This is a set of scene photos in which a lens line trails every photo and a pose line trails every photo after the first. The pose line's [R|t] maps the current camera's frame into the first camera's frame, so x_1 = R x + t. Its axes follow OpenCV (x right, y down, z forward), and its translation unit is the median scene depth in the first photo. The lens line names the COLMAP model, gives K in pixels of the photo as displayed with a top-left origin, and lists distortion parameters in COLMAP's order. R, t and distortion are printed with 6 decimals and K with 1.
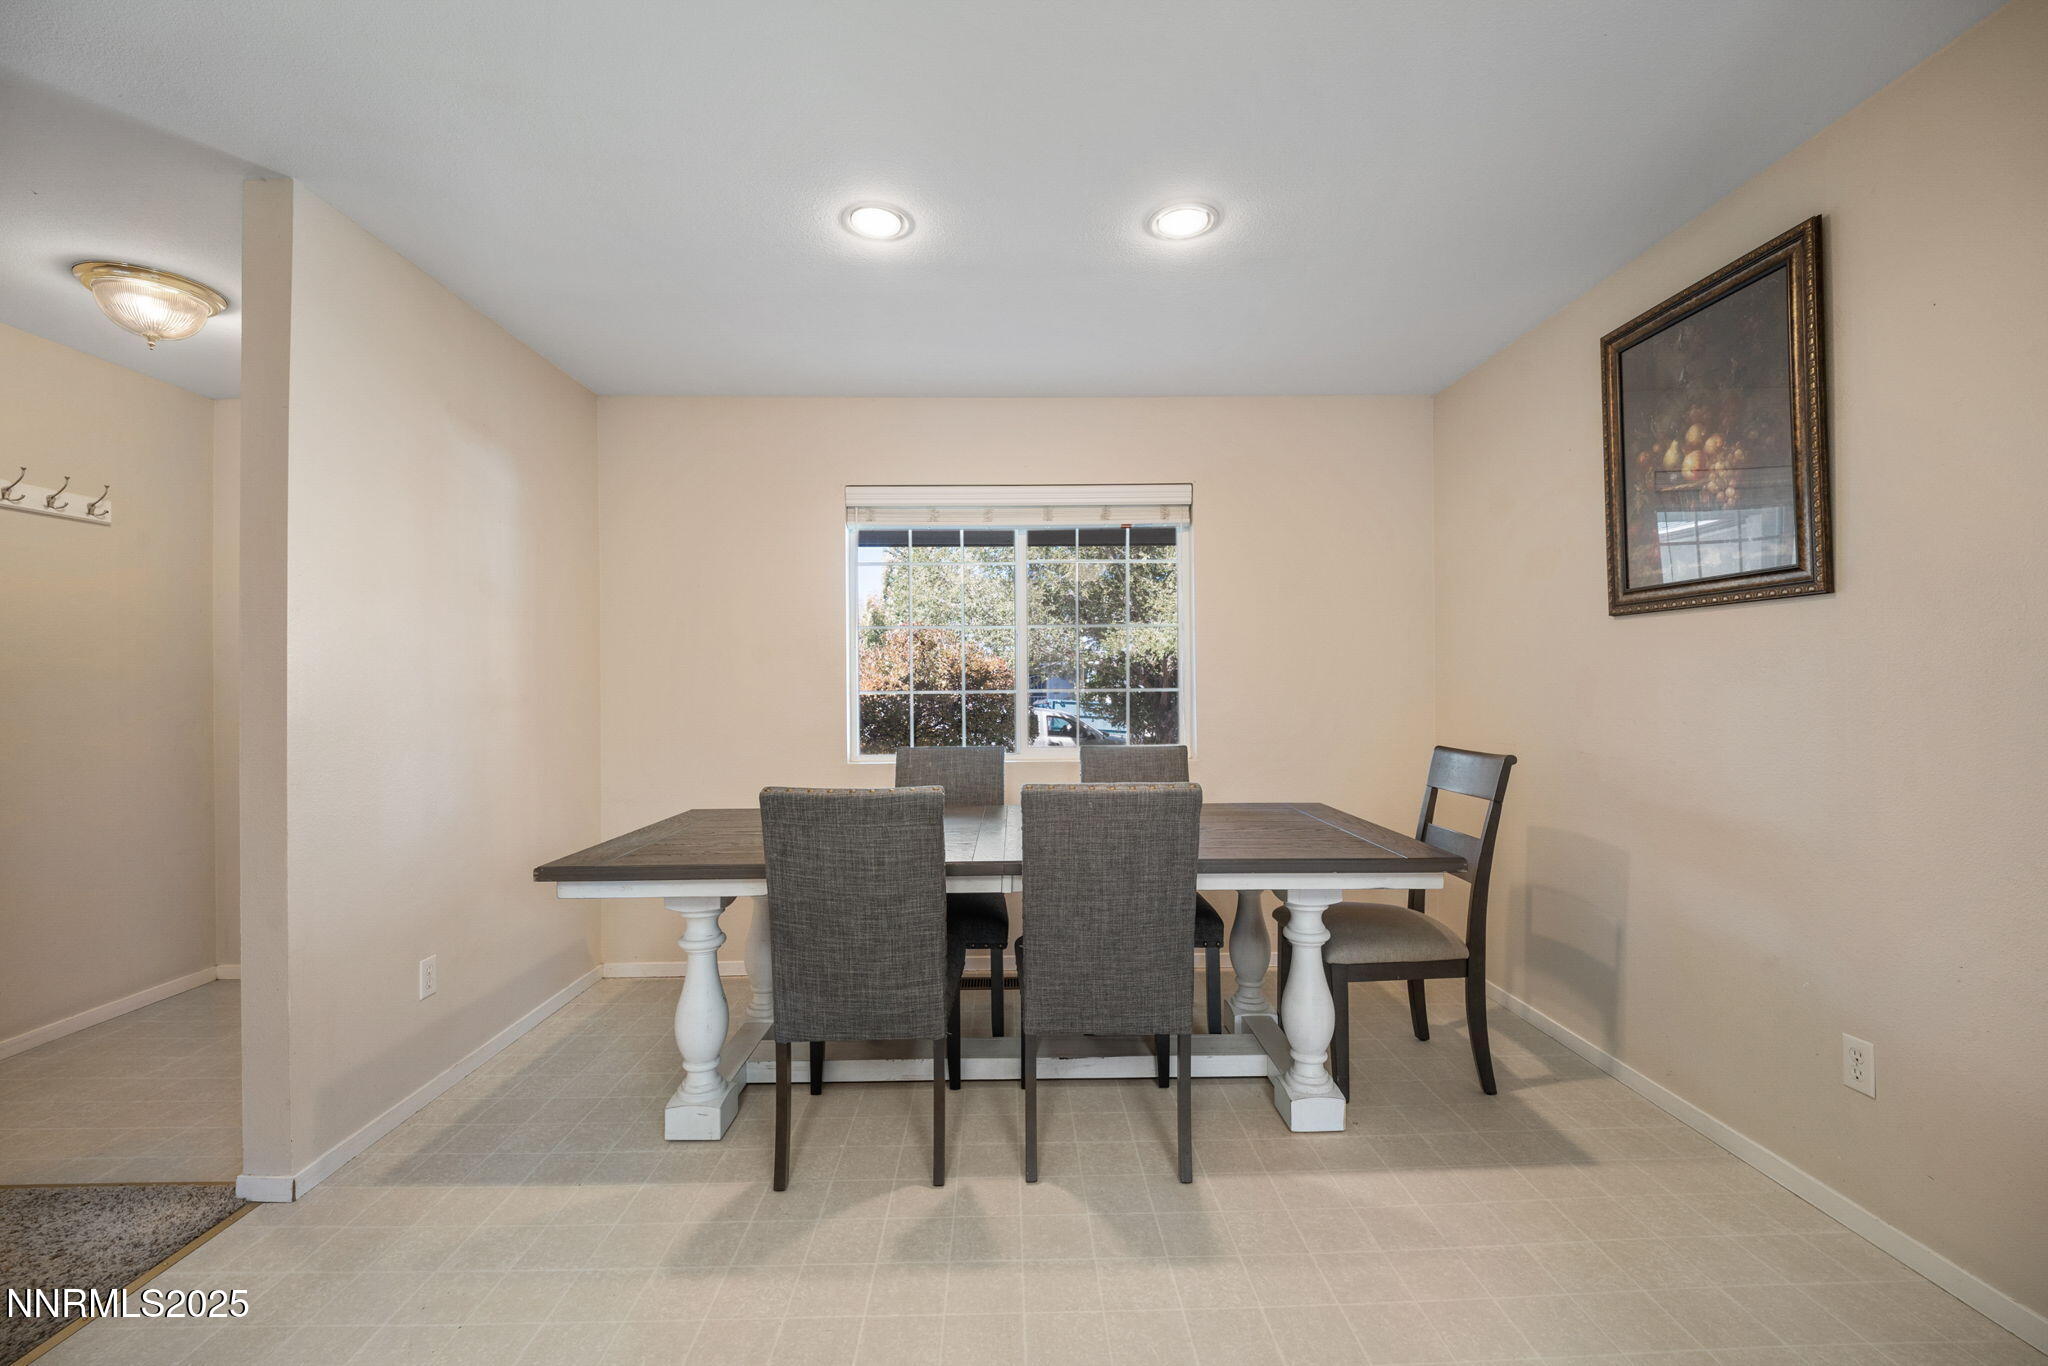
lens RADIAL K [[857.4, 0, 1021.4], [0, 857.4, 677.6], [0, 0, 1]] dist [-0.011031, -0.002024]
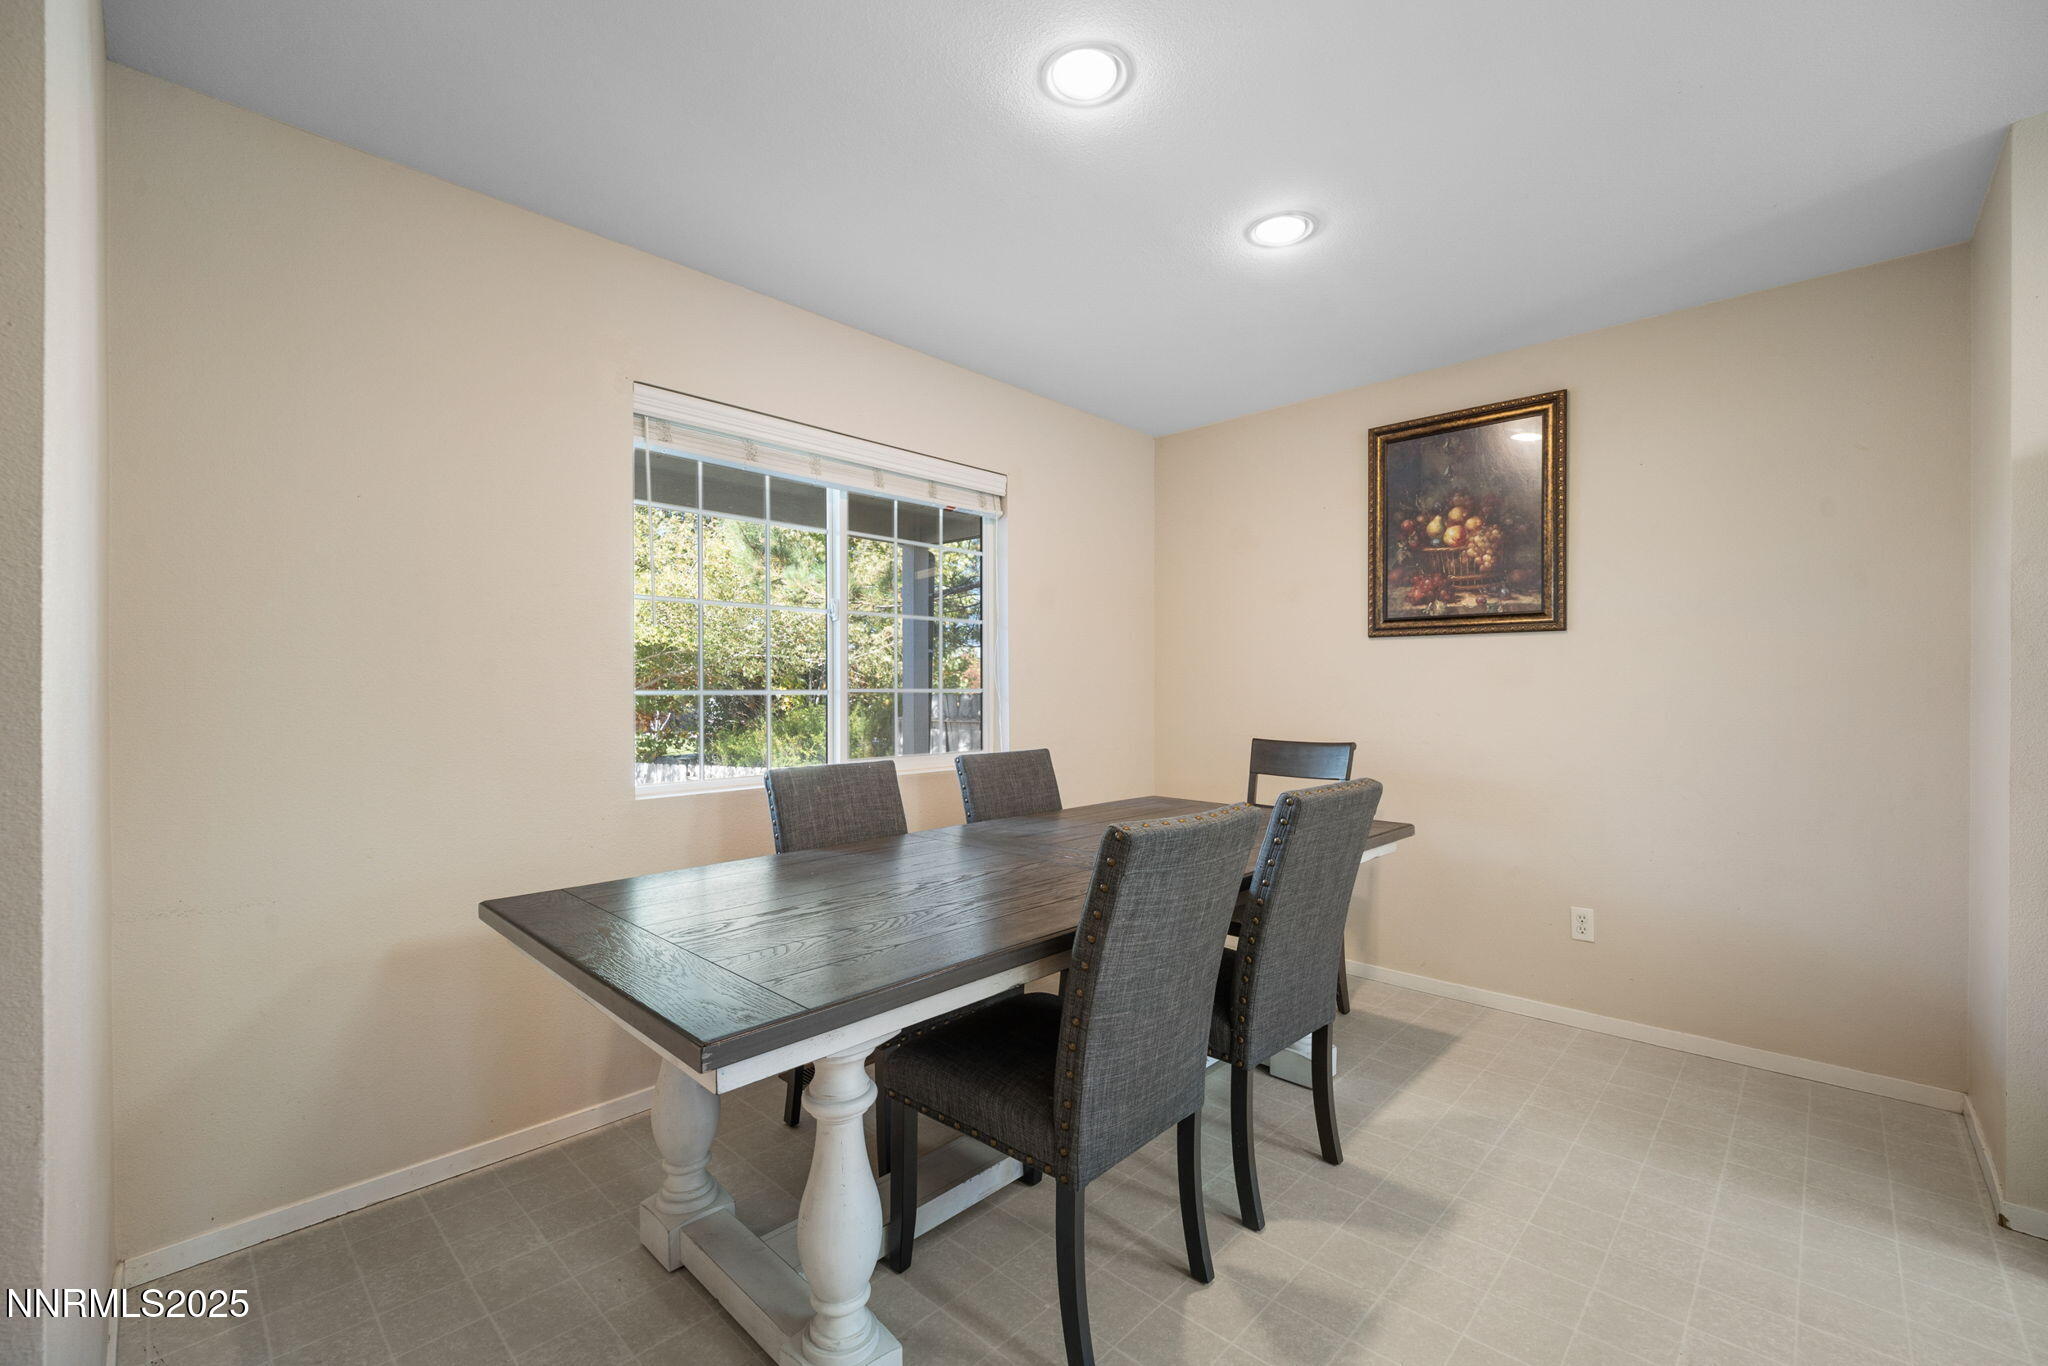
lens RADIAL K [[857.4, 0, 1033.4], [0, 857.4, 697.1], [0, 0, 1]] dist [-0.011031, -0.002024]
pose [[0.698189, 0.002378, 0.715909, -0.454170], [-0.012397, 0.999885, 0.008769, 0.011326], [-0.715806, -0.014998, 0.698138, 0.308546]]
